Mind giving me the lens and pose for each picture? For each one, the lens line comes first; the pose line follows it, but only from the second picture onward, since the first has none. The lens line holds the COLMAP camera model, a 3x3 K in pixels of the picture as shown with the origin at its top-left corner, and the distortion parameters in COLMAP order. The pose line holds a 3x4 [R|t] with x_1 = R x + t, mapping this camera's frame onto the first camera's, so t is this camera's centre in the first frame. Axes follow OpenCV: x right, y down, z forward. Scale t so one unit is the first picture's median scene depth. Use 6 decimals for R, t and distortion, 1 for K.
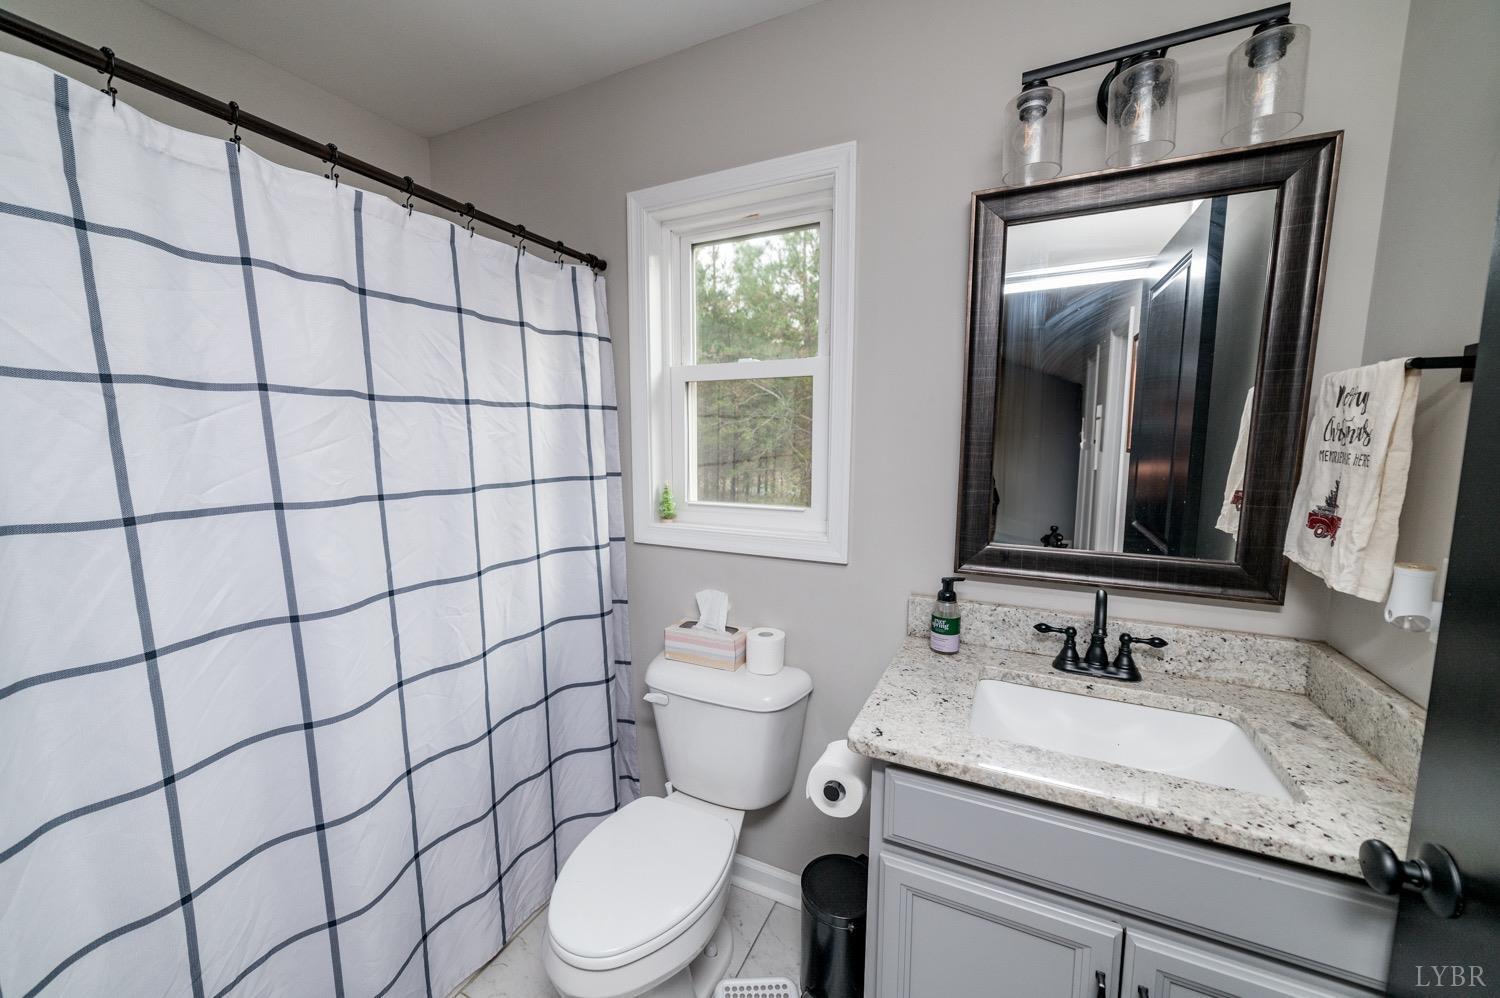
lens RADIAL K [[693.5, 0, 750.0], [0, 693.5, 499.0], [0, 0, 1]] dist [-0.000176, -0.000022]
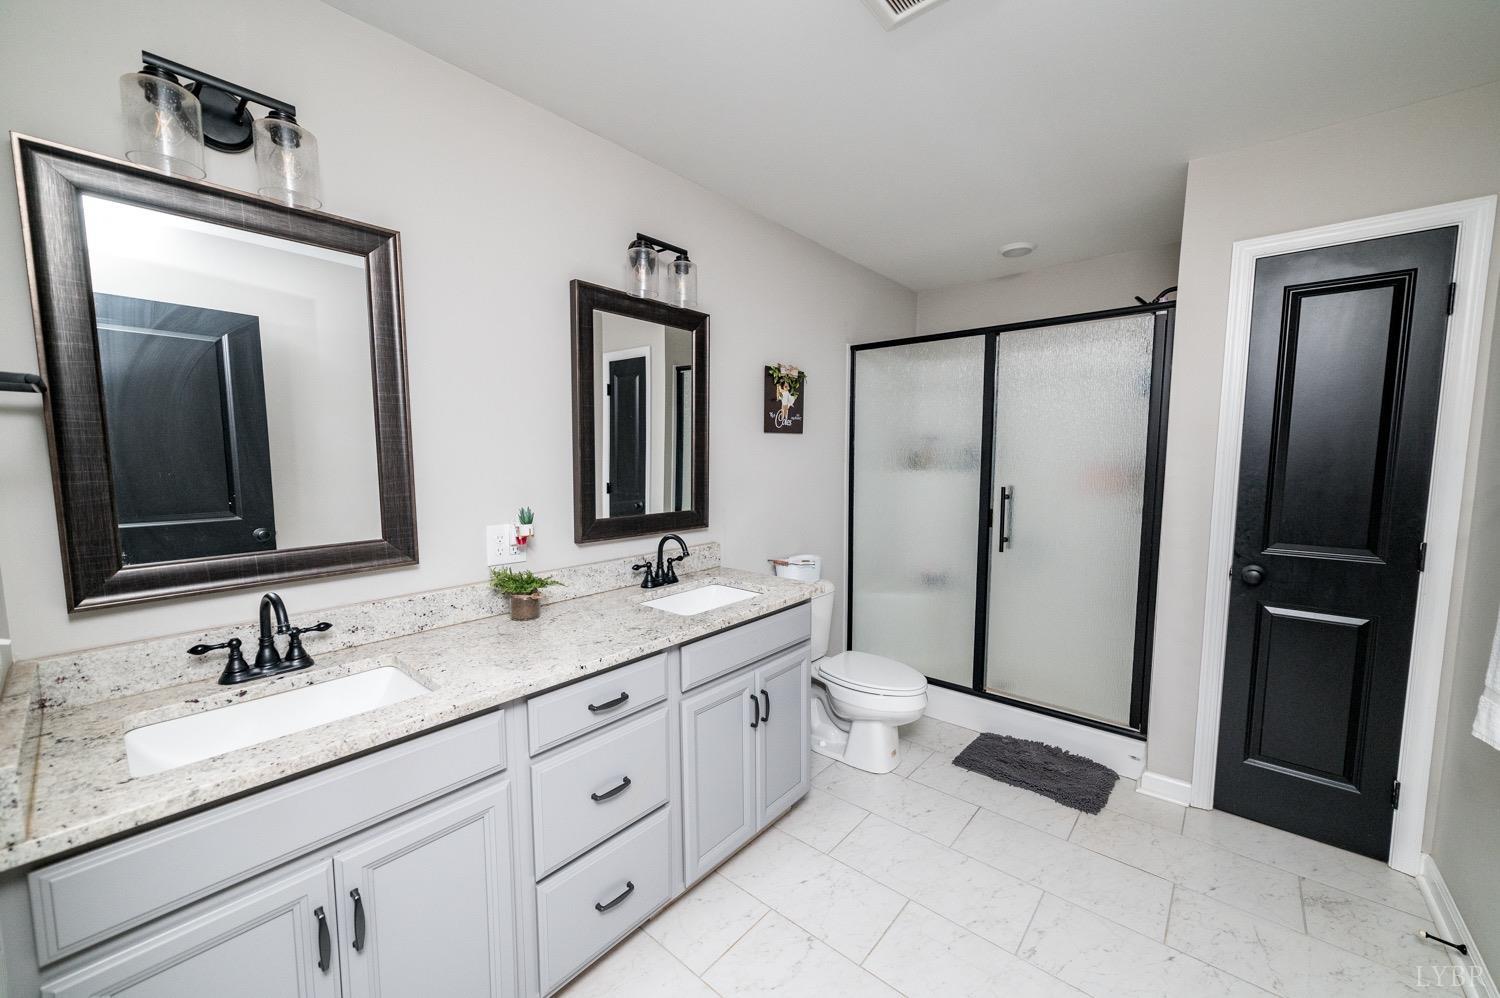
lens RADIAL K [[574.4, 0, 750.0], [0, 574.4, 499.0], [0, 0, 1]] dist [-0.000541, -0.000028]
pose [[0.195088, -0.083998, 0.977182, -0.186162], [0.083193, 0.994152, 0.068848, -0.010632], [-0.977251, 0.067863, 0.200935, 0.097207]]
